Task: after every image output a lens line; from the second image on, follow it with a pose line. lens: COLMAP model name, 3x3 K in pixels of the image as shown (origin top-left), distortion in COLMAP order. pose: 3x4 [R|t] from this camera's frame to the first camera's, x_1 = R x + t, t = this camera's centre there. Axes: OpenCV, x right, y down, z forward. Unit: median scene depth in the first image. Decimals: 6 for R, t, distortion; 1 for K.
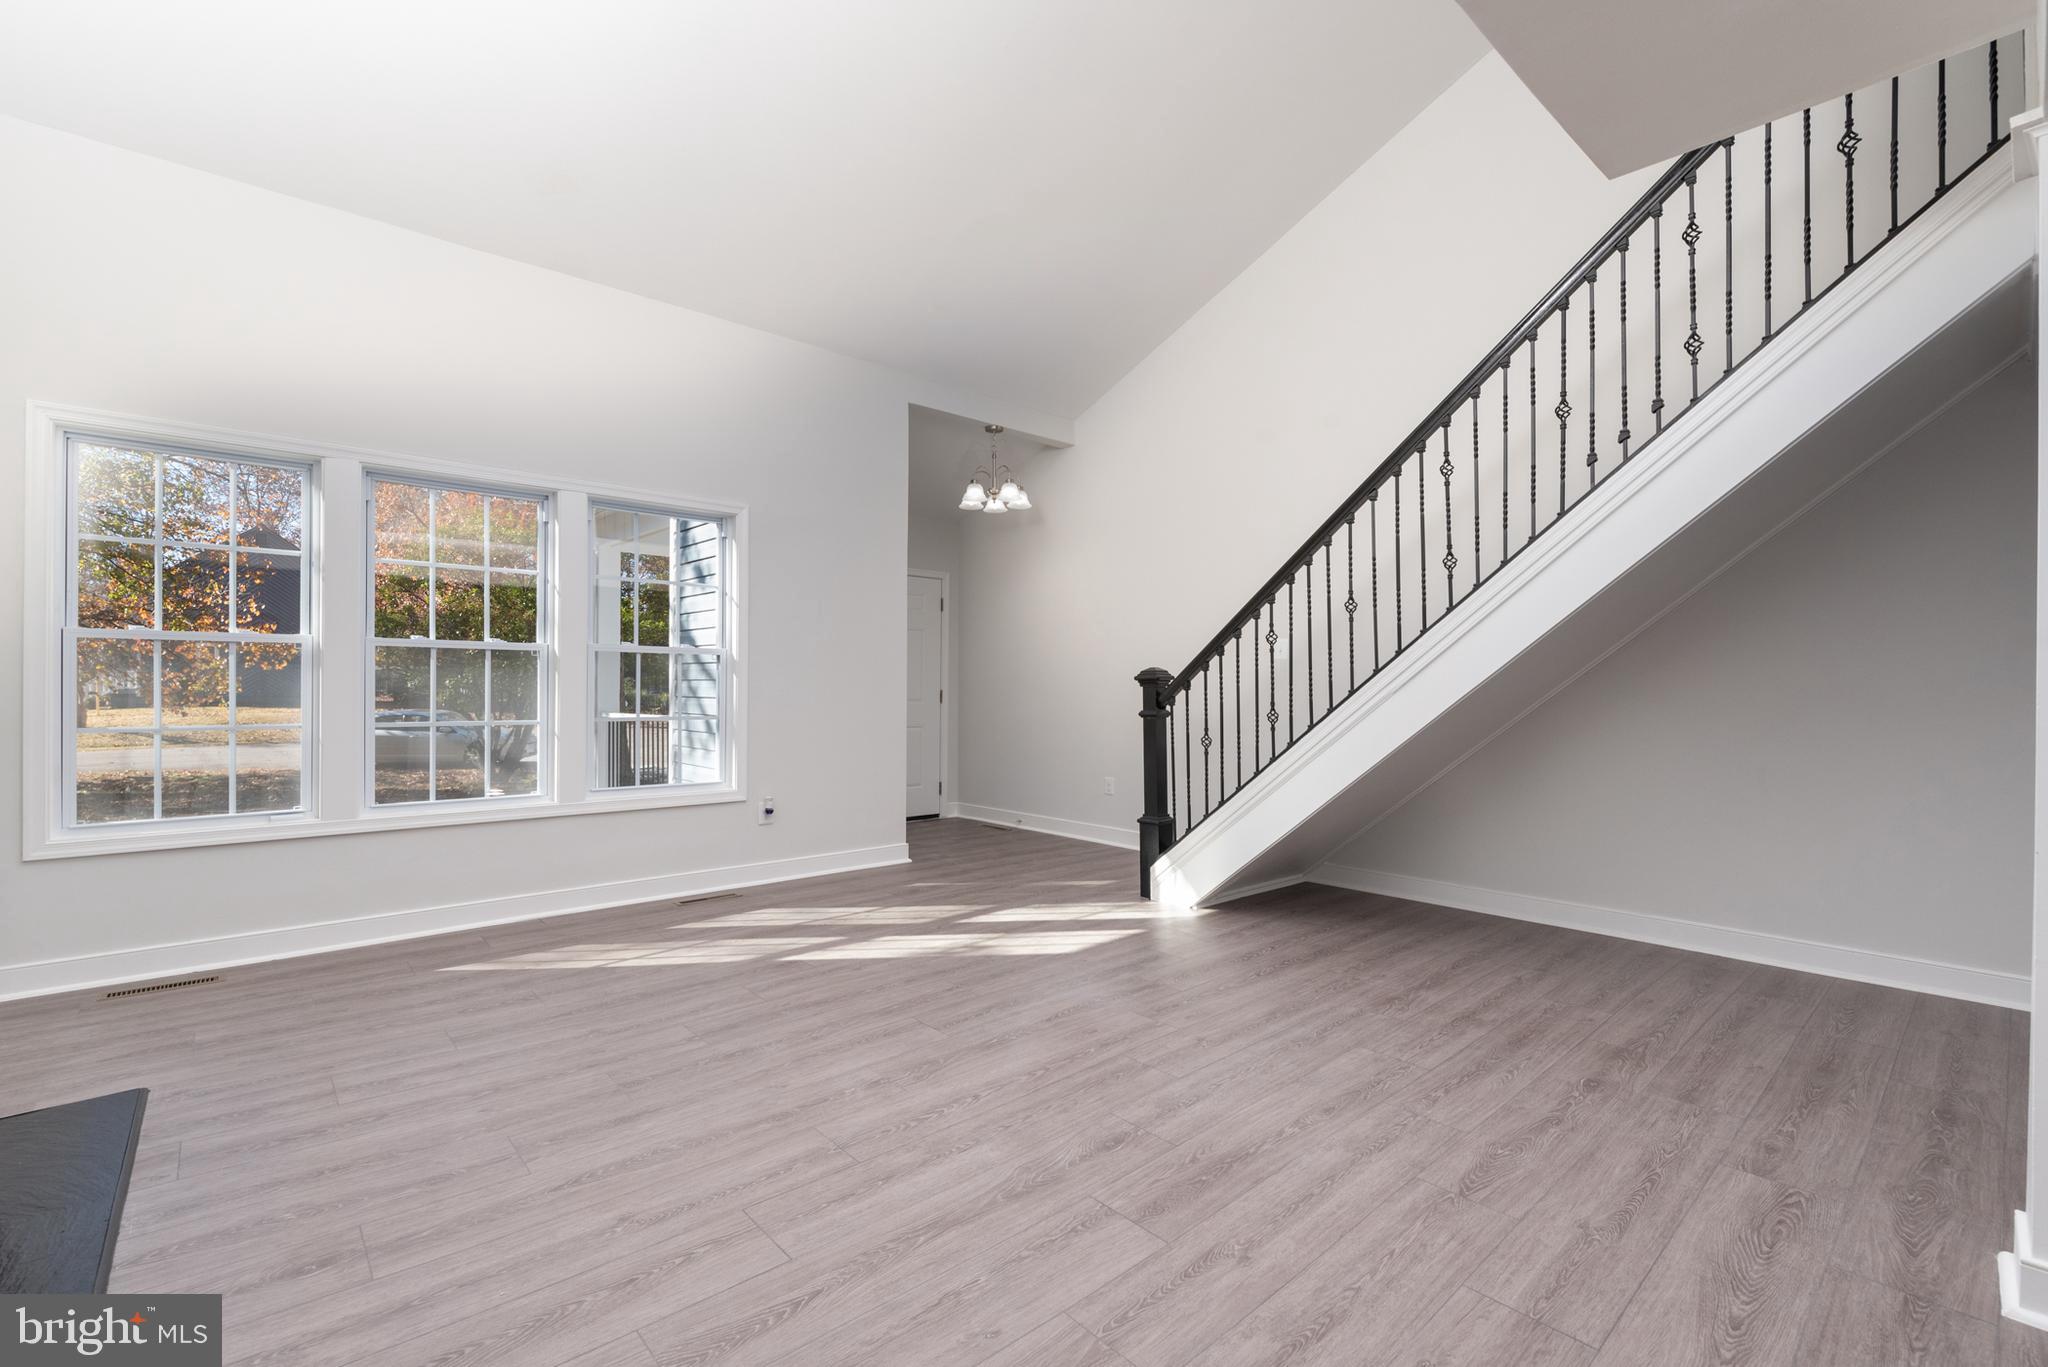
lens RADIAL K [[894.6, 0, 1018.3], [0, 894.6, 713.3], [0, 0, 1]] dist [0.004571, -0.000919]
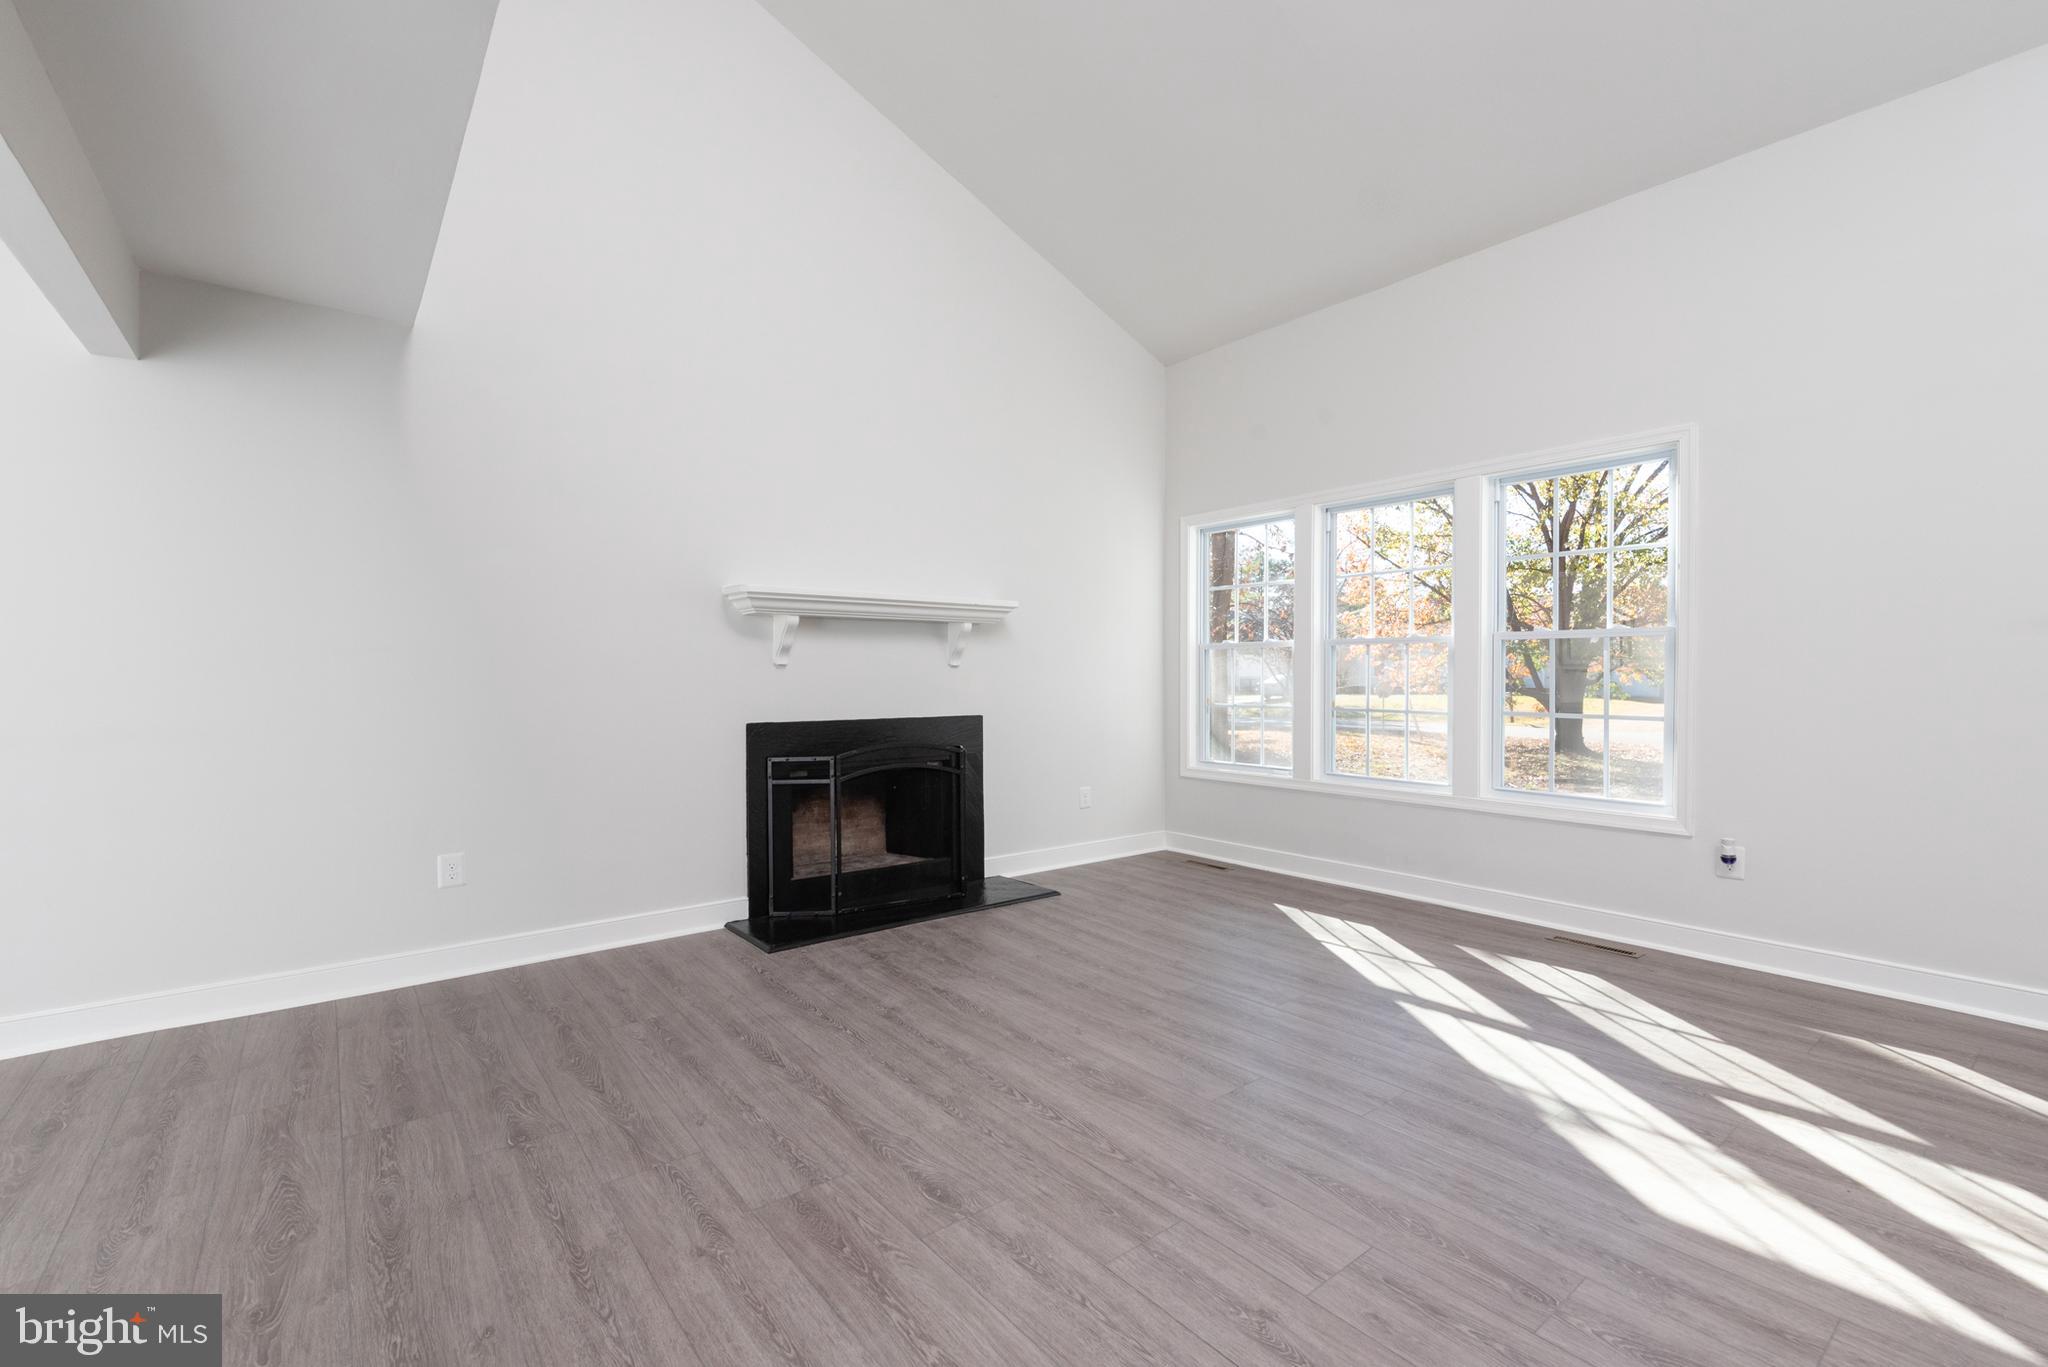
lens RADIAL K [[894.6, 0, 1031.3], [0, 894.6, 680.6], [0, 0, 1]] dist [0.004571, -0.000919]
pose [[-0.055839, 0.001534, -0.998439, 0.702311], [-0.027809, 0.999608, 0.003091, -0.023175], [0.998052, 0.027938, -0.055775, 0.804363]]
